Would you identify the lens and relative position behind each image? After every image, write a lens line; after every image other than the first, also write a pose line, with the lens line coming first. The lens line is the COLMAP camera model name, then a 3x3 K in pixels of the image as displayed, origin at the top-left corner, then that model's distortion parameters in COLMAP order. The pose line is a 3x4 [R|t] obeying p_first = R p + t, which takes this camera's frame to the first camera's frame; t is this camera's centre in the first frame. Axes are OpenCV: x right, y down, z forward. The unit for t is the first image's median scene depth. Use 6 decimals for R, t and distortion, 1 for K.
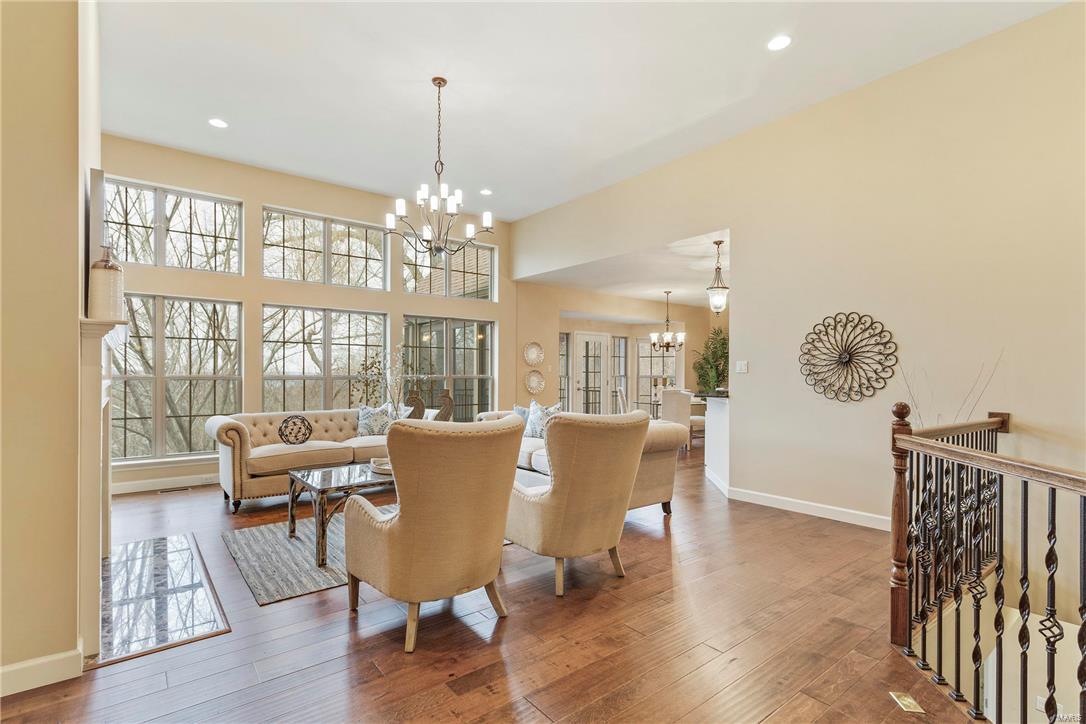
lens RADIAL K [[514.1, 0, 542.0], [0, 514.1, 371.1], [0, 0, 1]] dist [0.000364, 0.000239]
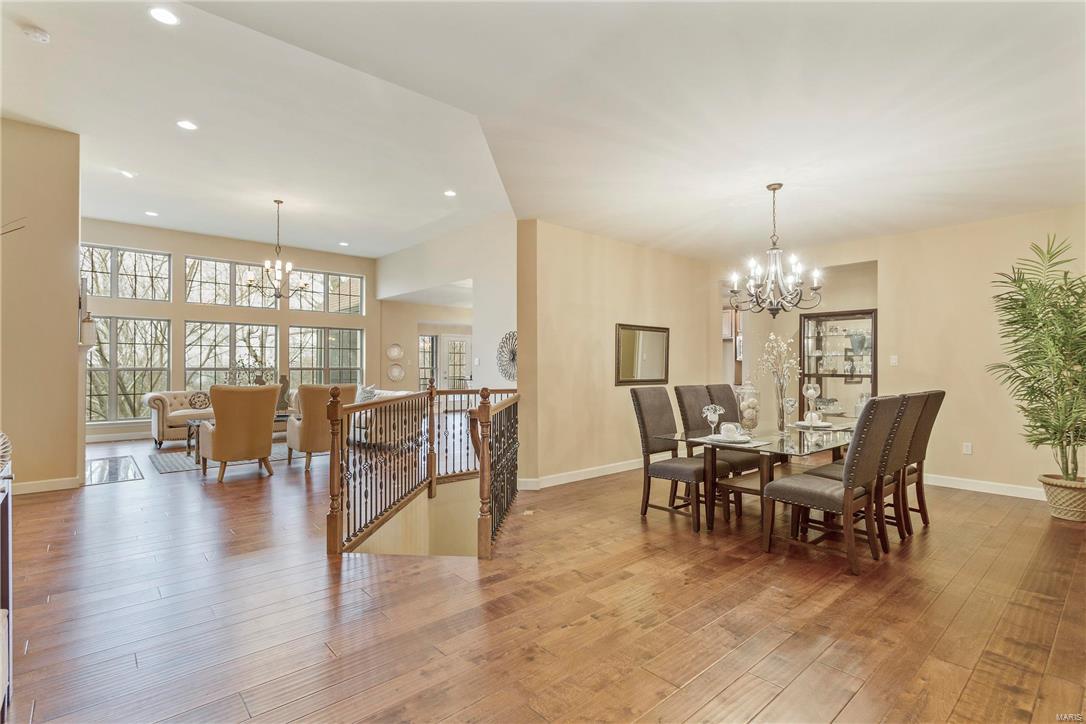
lens RADIAL K [[514.1, 0, 544.6], [0, 514.1, 357.1], [0, 0, 1]] dist [0.000364, 0.000239]
pose [[0.998740, -0.003967, 0.050025, 0.451338], [0.004844, 0.999837, -0.017407, 0.008866], [-0.049948, 0.017627, 0.998596, -0.582040]]
